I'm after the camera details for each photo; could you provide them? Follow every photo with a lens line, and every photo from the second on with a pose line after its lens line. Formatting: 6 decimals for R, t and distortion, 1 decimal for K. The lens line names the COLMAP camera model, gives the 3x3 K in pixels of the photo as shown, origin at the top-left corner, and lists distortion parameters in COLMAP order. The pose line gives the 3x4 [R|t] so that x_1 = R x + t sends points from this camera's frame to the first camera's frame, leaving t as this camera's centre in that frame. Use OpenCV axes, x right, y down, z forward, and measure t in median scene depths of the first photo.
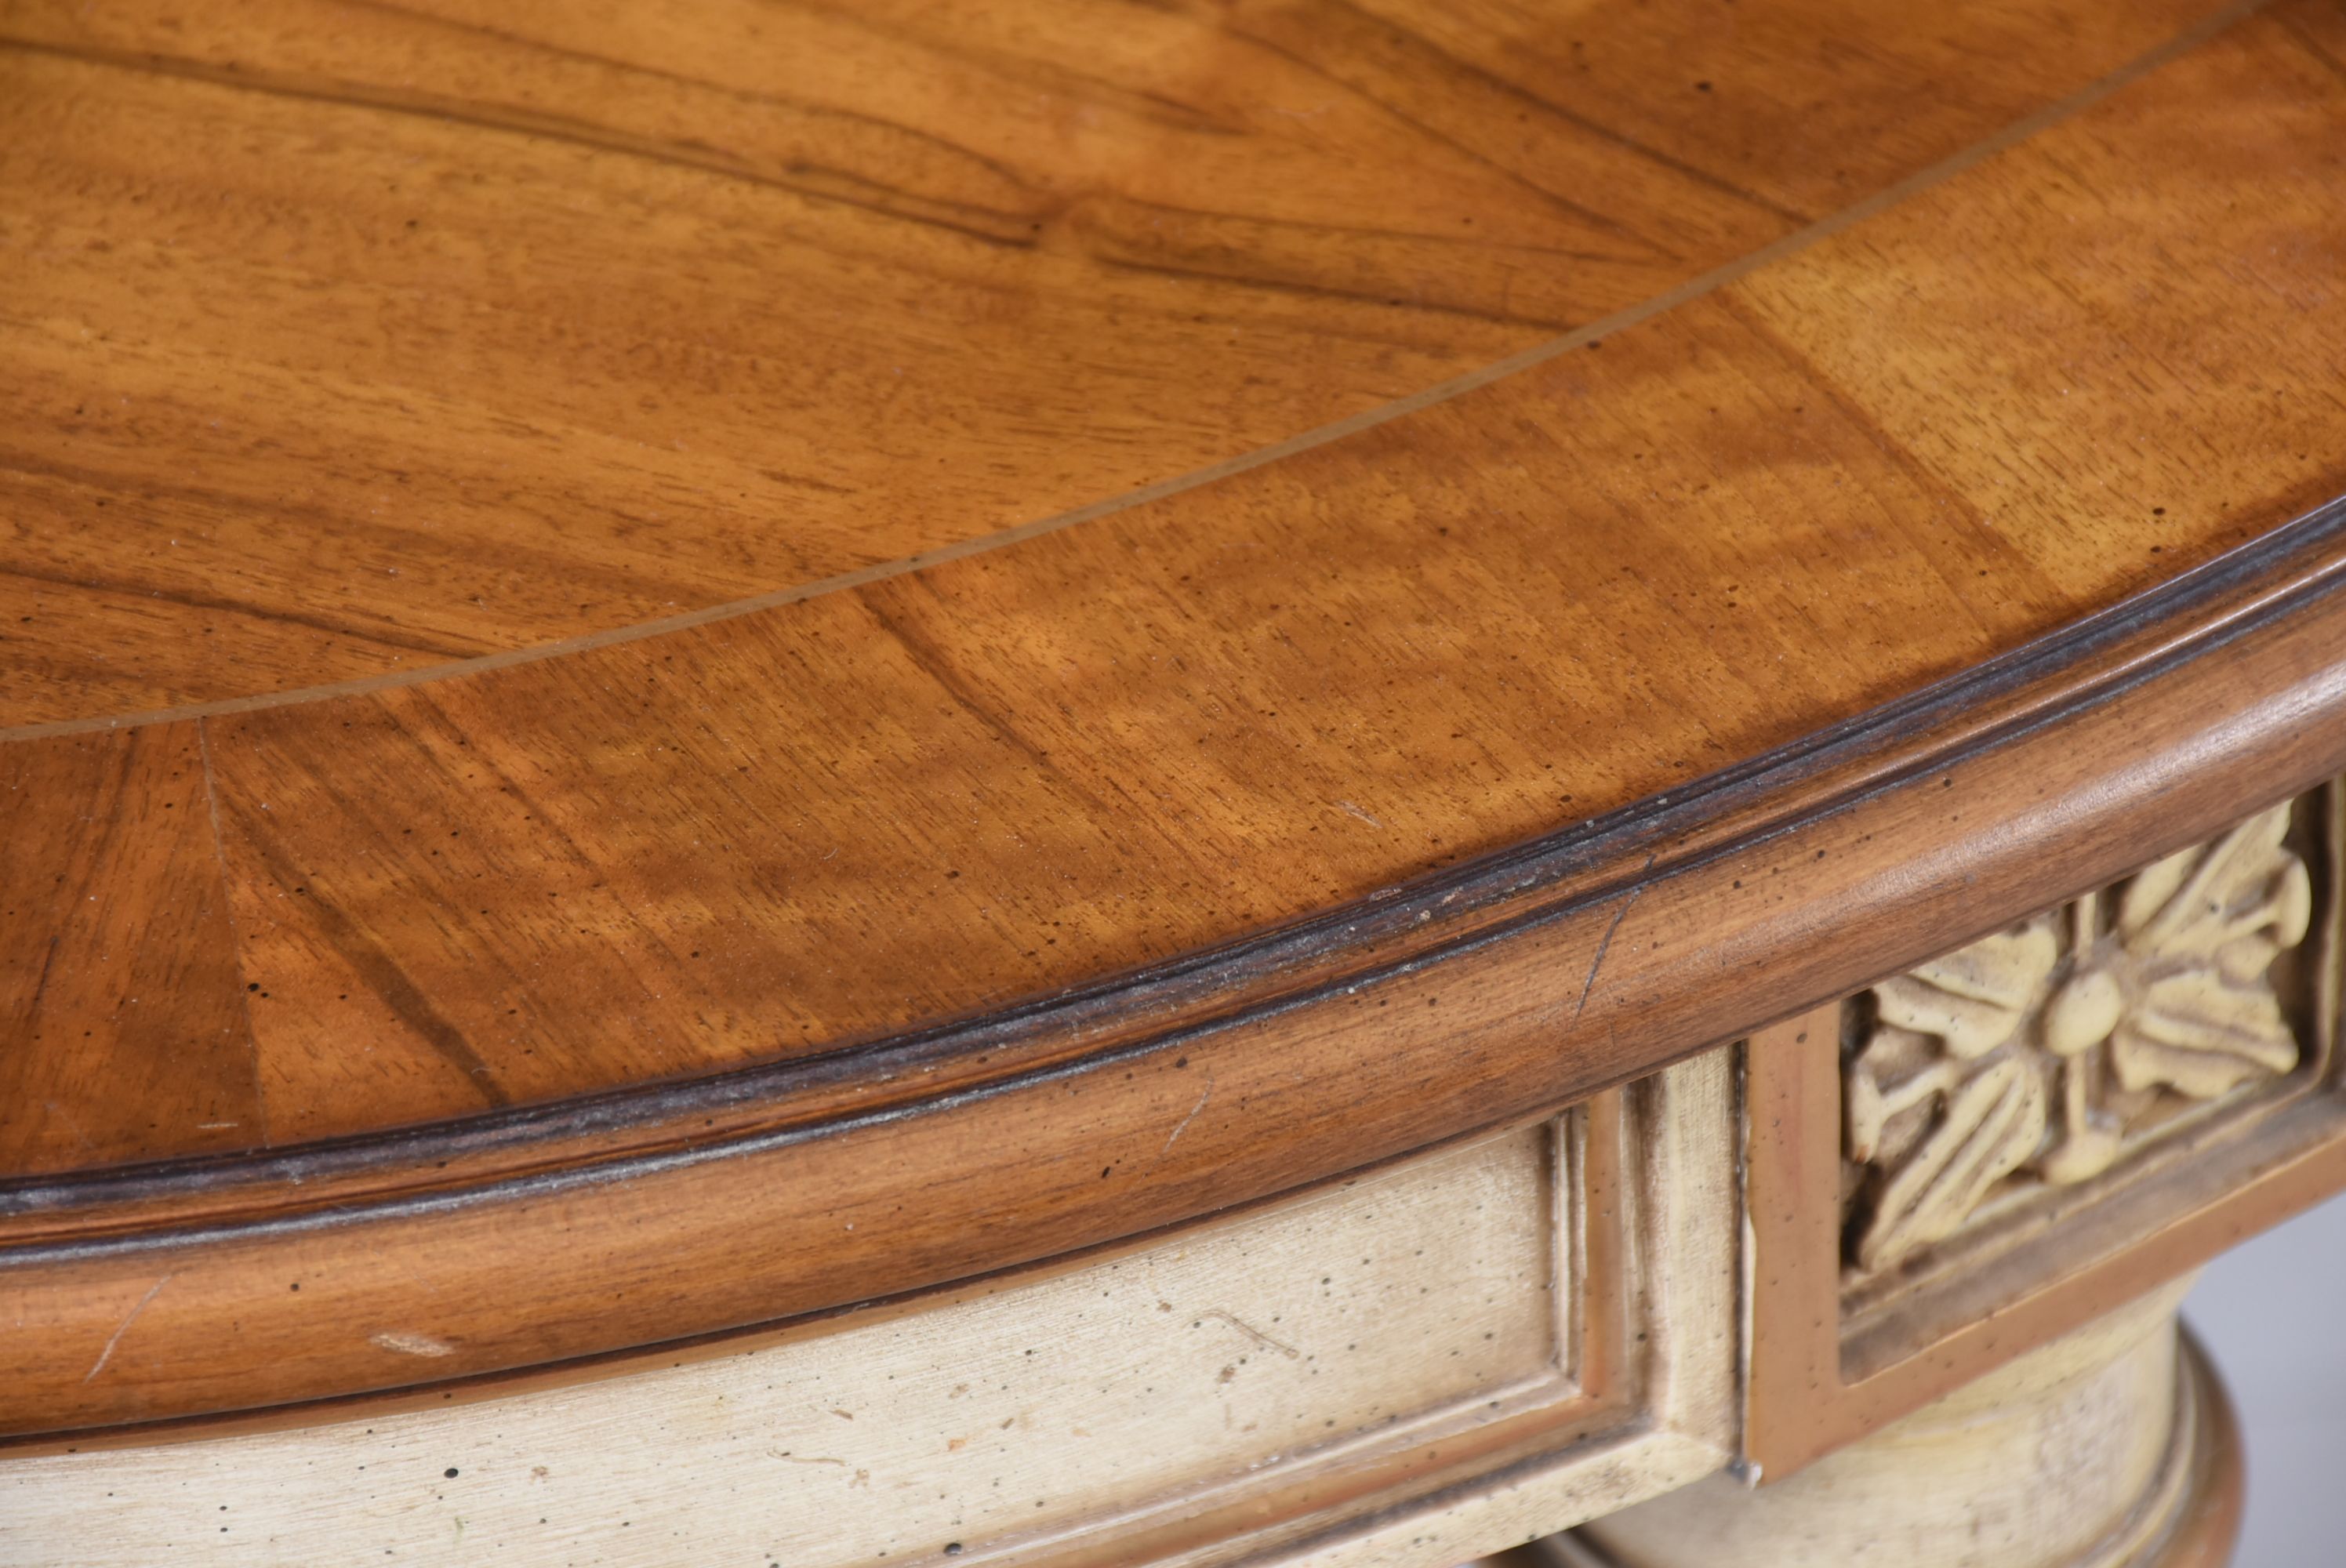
lens RADIAL K [[11827.2, 0, 1171.4], [0, 11827.2, 787.8], [0, 0, 1]] dist [0.063280, 0.000000]
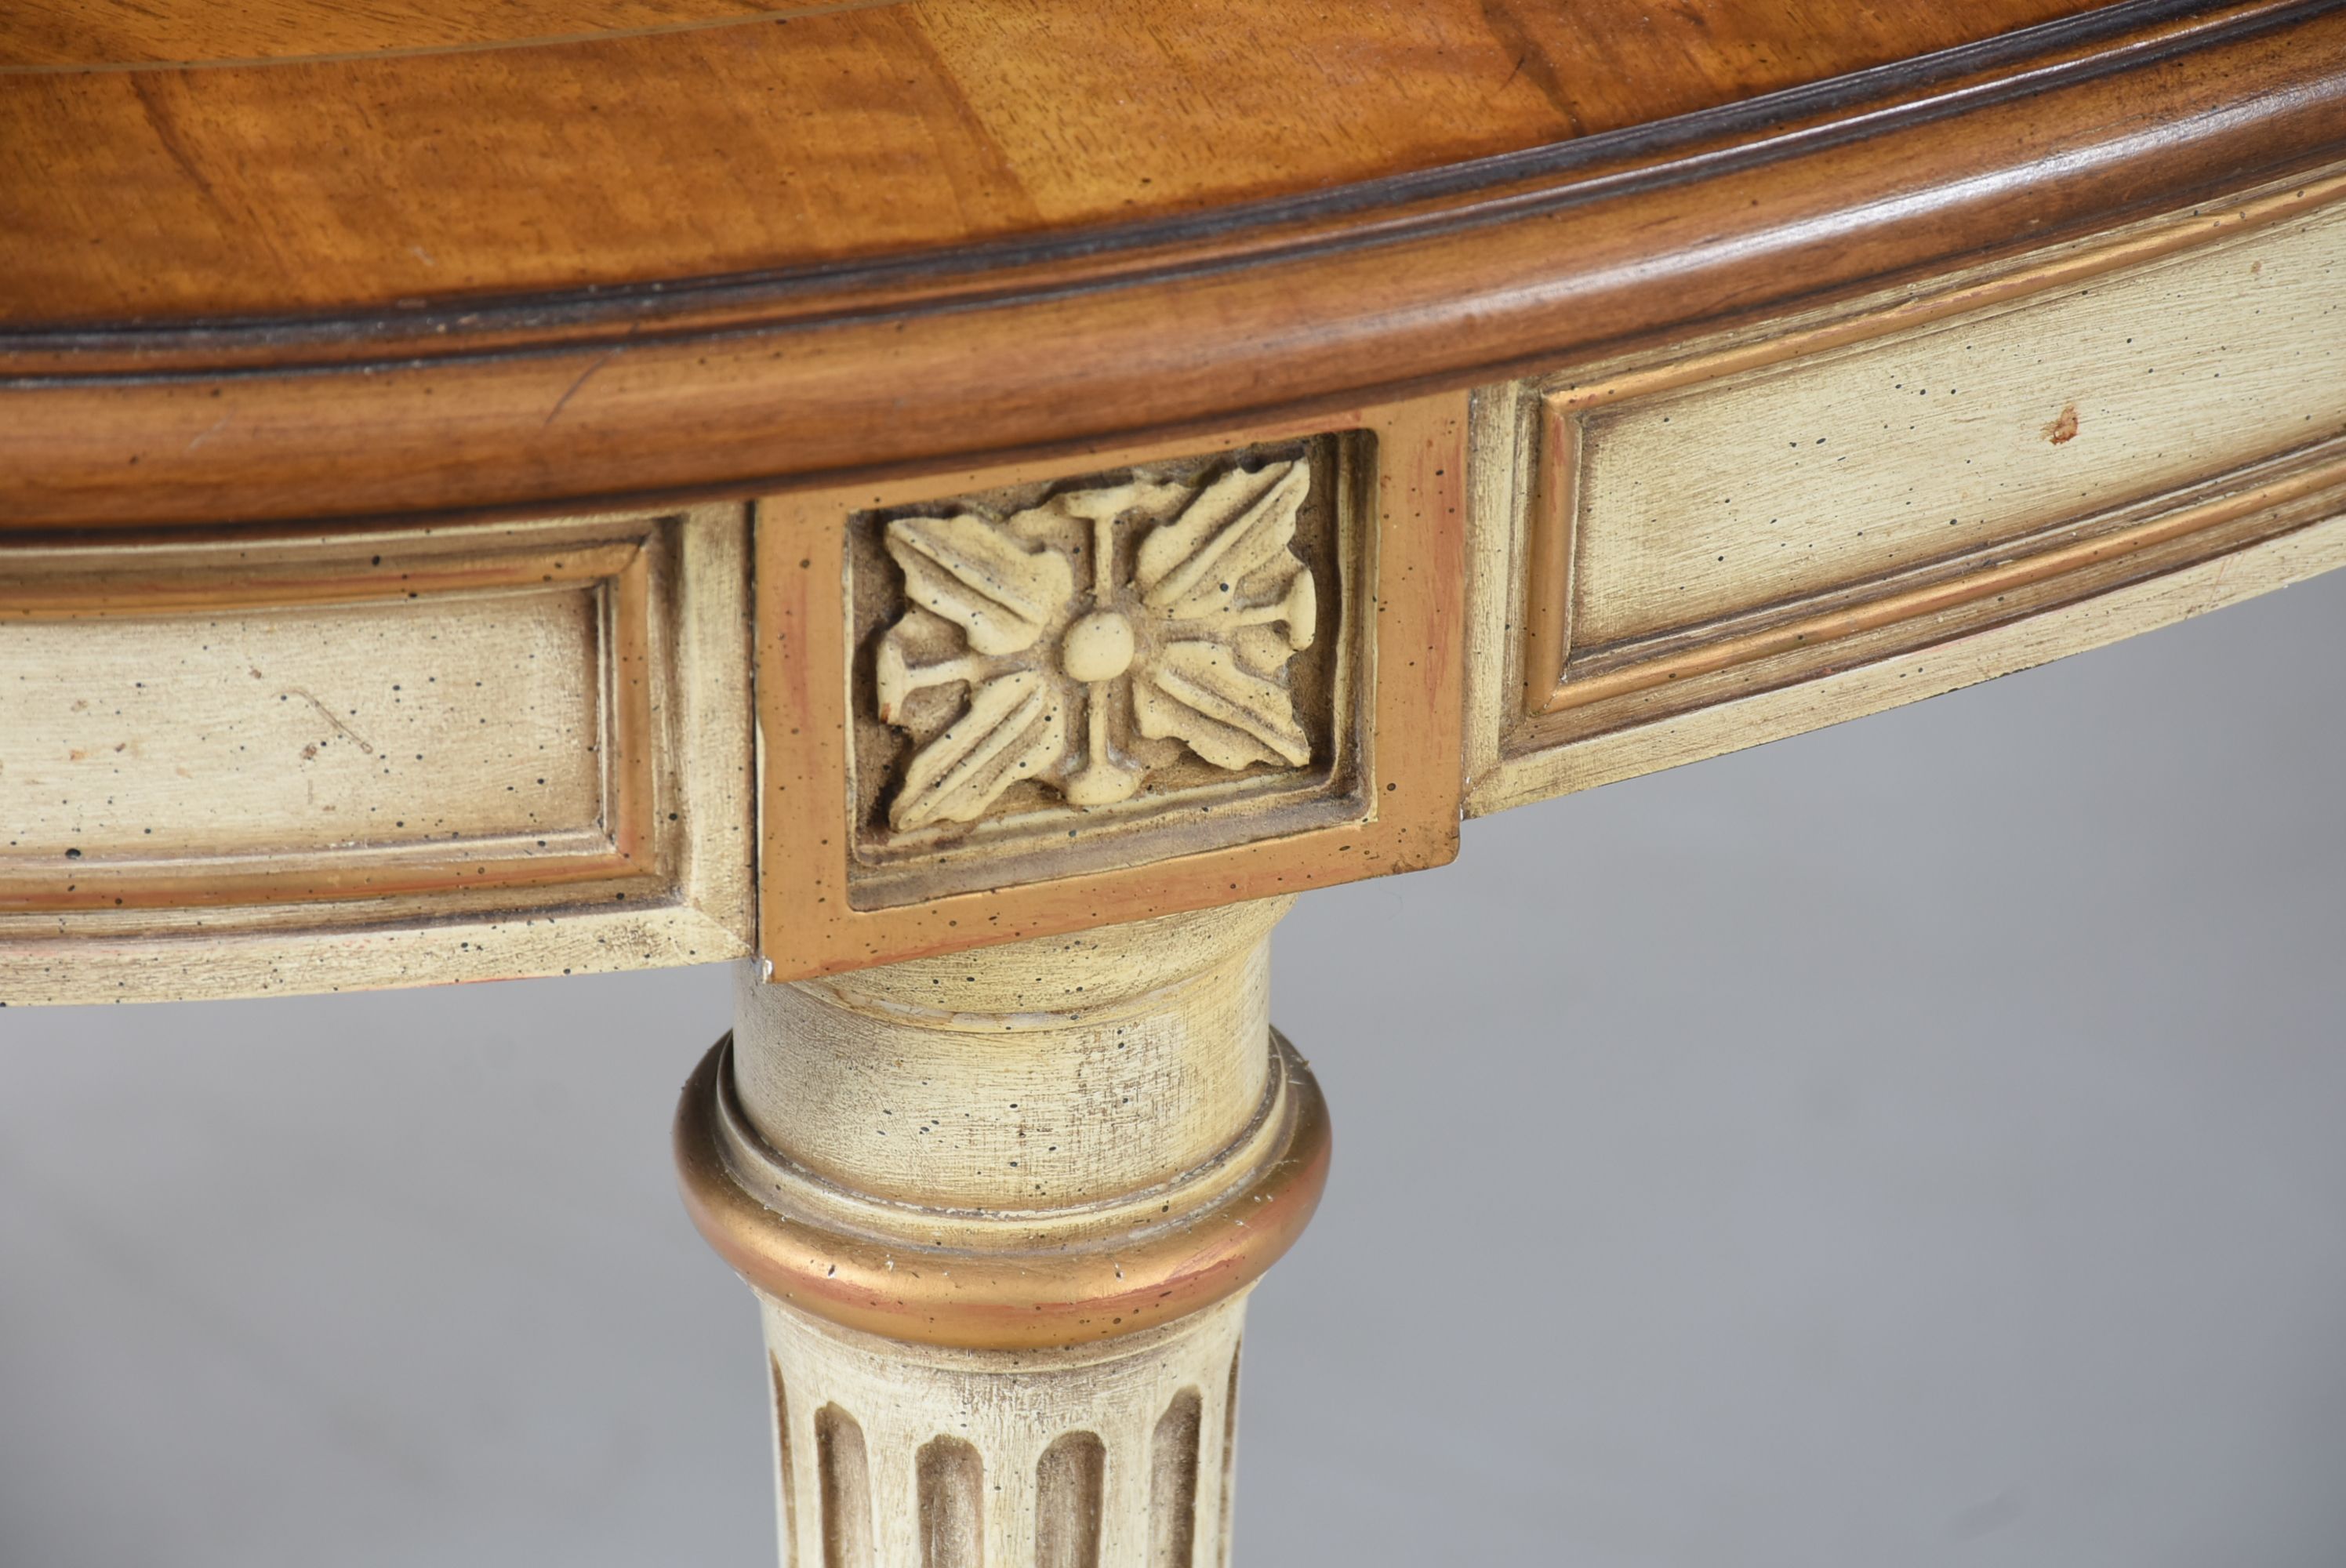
lens RADIAL K [[11827.2, 0, 1173.4], [0, 11827.2, 780.6], [0, 0, 1]] dist [0.063280, 0.000000]
pose [[0.968002, 0.168556, -0.185909, 0.324535], [-0.196646, 0.969740, -0.144689, 0.214751], [0.155895, 0.176617, 0.971855, -0.193605]]
